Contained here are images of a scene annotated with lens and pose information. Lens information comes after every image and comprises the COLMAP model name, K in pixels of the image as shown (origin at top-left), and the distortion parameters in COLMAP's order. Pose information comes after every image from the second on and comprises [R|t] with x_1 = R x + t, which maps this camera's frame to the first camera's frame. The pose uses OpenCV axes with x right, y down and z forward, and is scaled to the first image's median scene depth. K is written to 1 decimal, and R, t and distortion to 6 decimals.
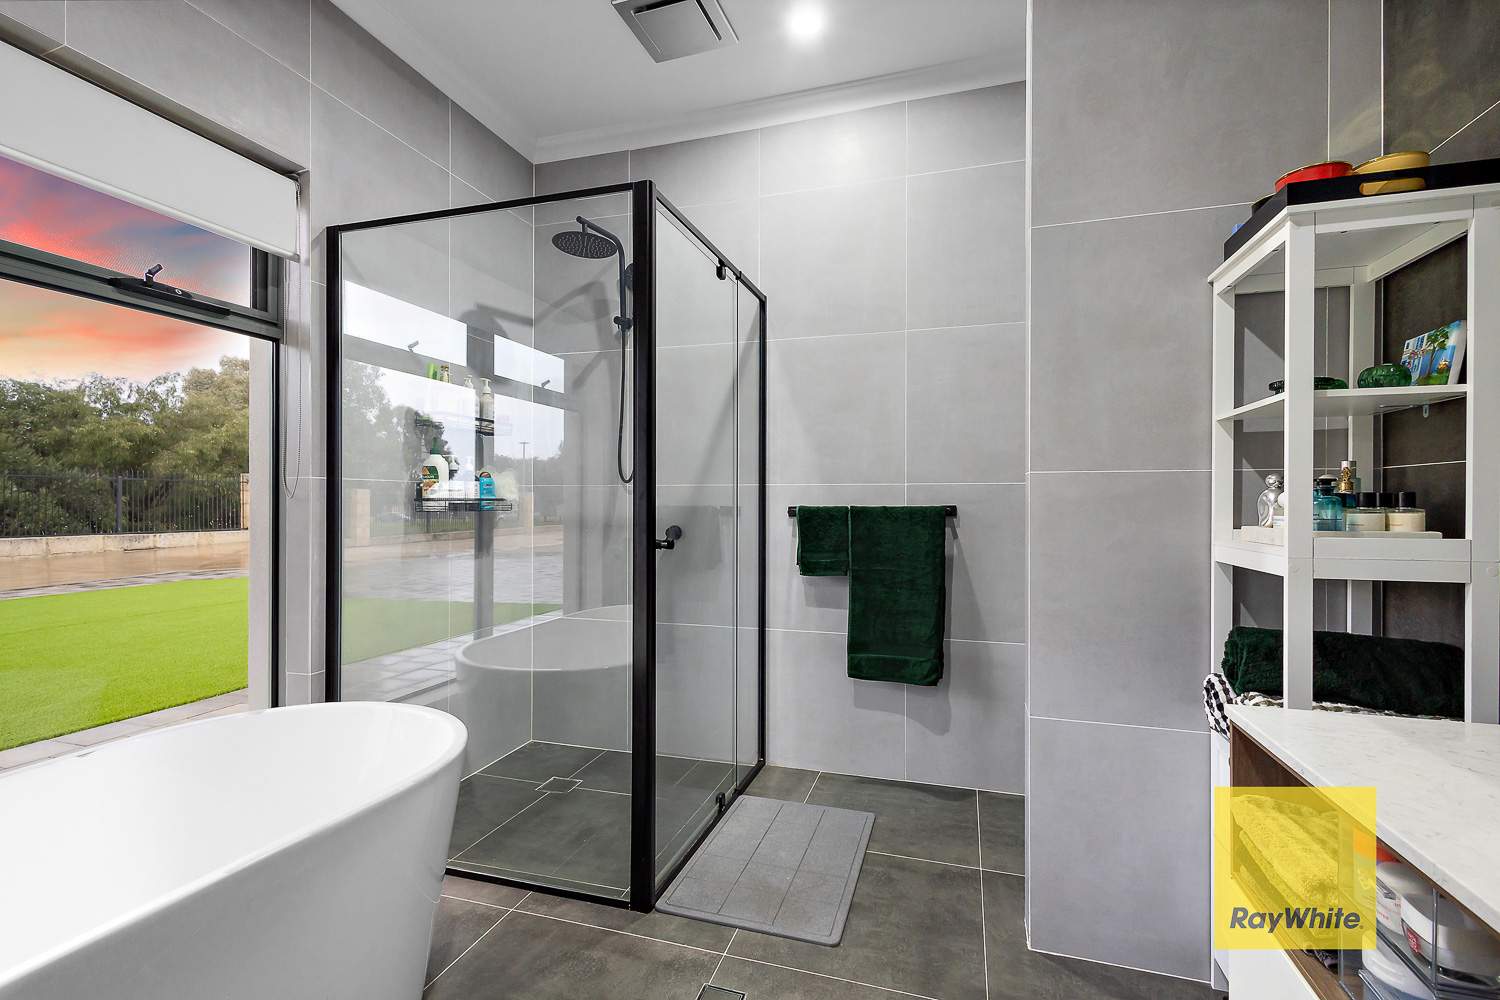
lens RADIAL K [[696.0, 0, 750.0], [0, 696.0, 500.0], [0, 0, 1]] dist [0.007783, 0.000006]
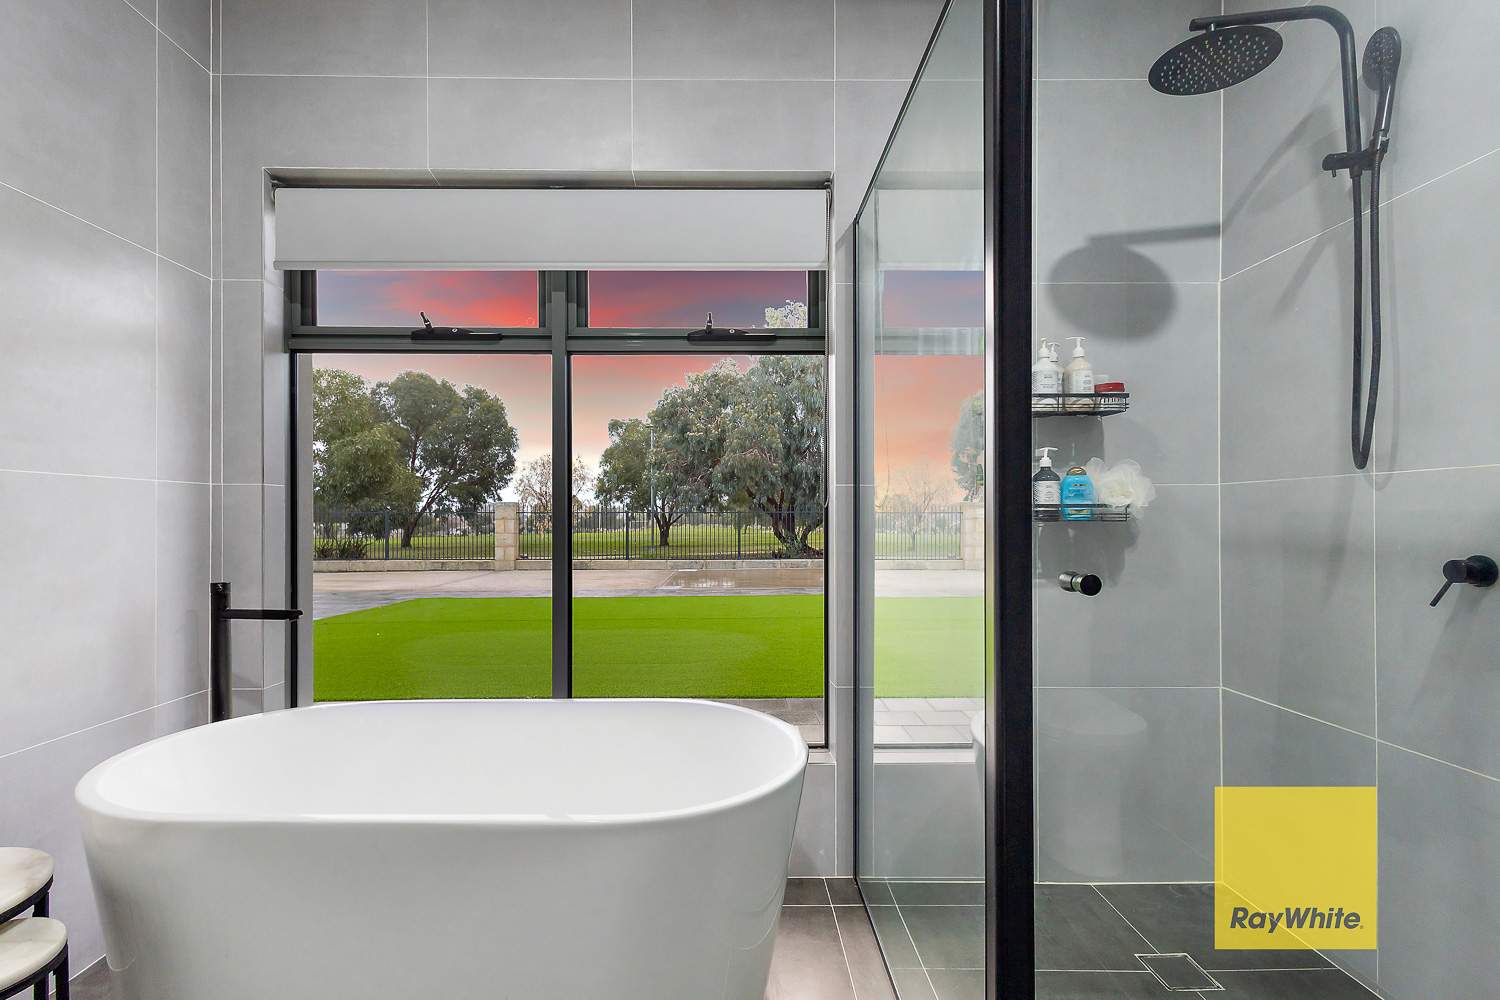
lens RADIAL K [[689.3, 0, 715.0], [0, 689.3, 519.0], [0, 0, 1]] dist [0.001510, -0.000301]
pose [[0.284718, -0.006075, -0.958592, 0.195167], [0.002107, 0.999981, -0.005712, 0.016577], [0.958609, -0.000394, 0.284725, 0.447961]]
